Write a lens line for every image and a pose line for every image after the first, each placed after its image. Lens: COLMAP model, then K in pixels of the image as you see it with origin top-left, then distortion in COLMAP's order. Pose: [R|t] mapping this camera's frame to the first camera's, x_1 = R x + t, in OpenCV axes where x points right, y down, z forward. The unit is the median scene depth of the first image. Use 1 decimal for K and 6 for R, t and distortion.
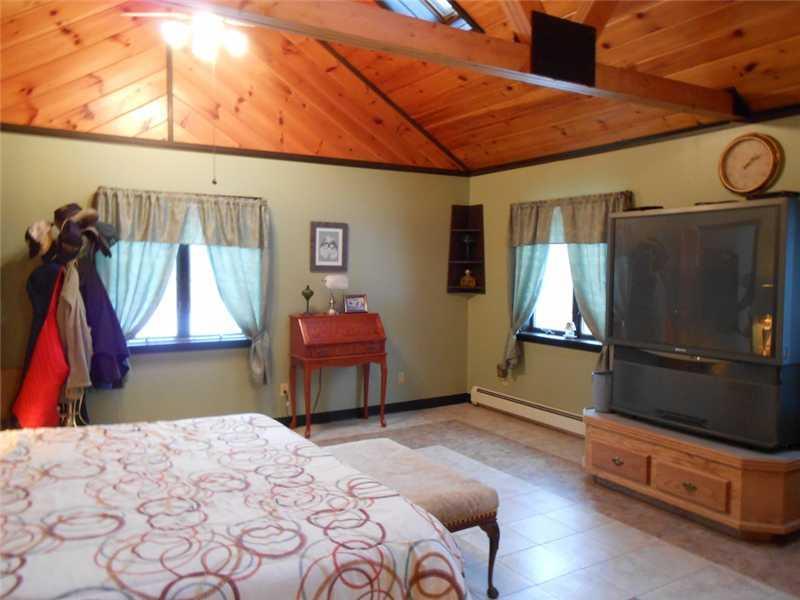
lens RADIAL K [[633.3, 0, 401.6], [0, 633.3, 301.6], [0, 0, 1]] dist [-0.026640, 0.049310]
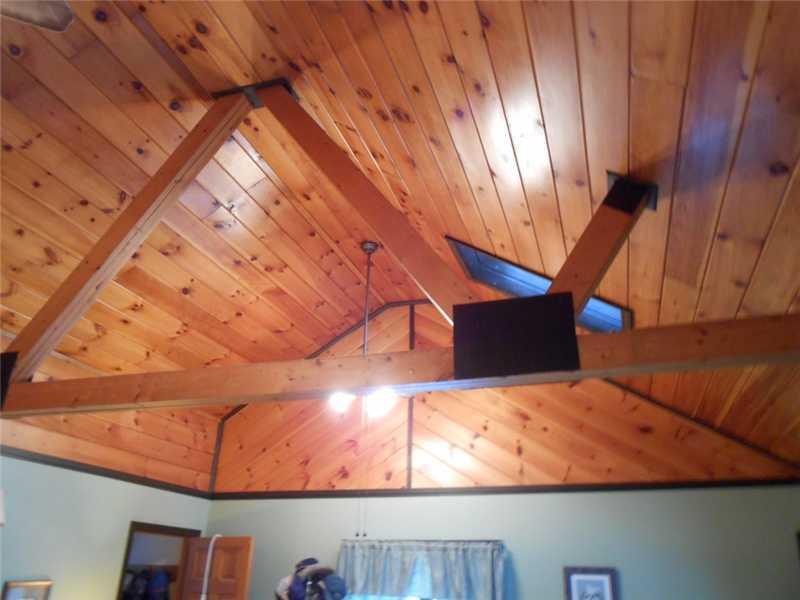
lens RADIAL K [[633.3, 0, 404.5], [0, 633.3, 299.8], [0, 0, 1]] dist [-0.026640, 0.049310]
pose [[0.646098, -0.309842, -0.697535, 0.426496], [-0.056775, 0.891854, -0.448746, -0.059904], [0.761140, 0.329537, 0.558634, 0.291444]]
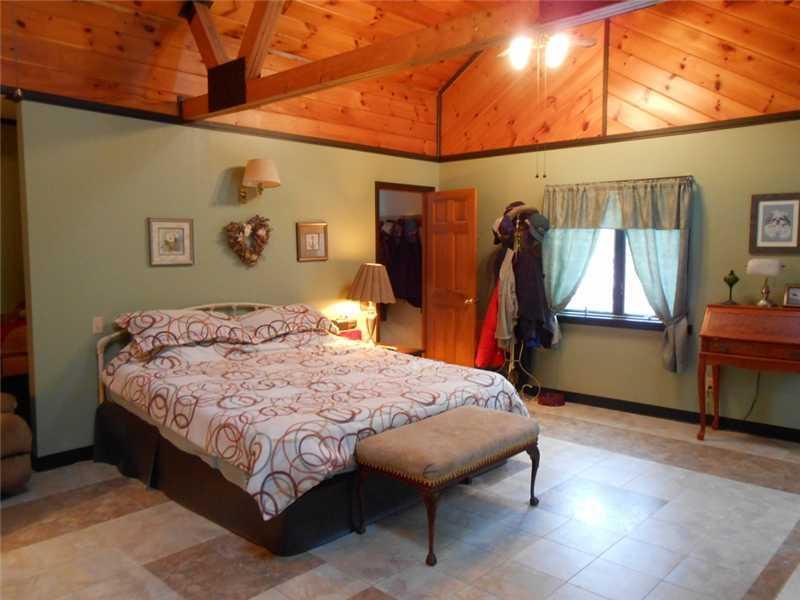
lens RADIAL K [[633.3, 0, 404.3], [0, 633.3, 300.2], [0, 0, 1]] dist [-0.026640, 0.049310]
pose [[0.260643, 0.072774, -0.962688, 0.594623], [-0.047410, 0.996917, 0.062526, -0.018064], [0.964270, 0.029344, 0.263290, 0.355173]]
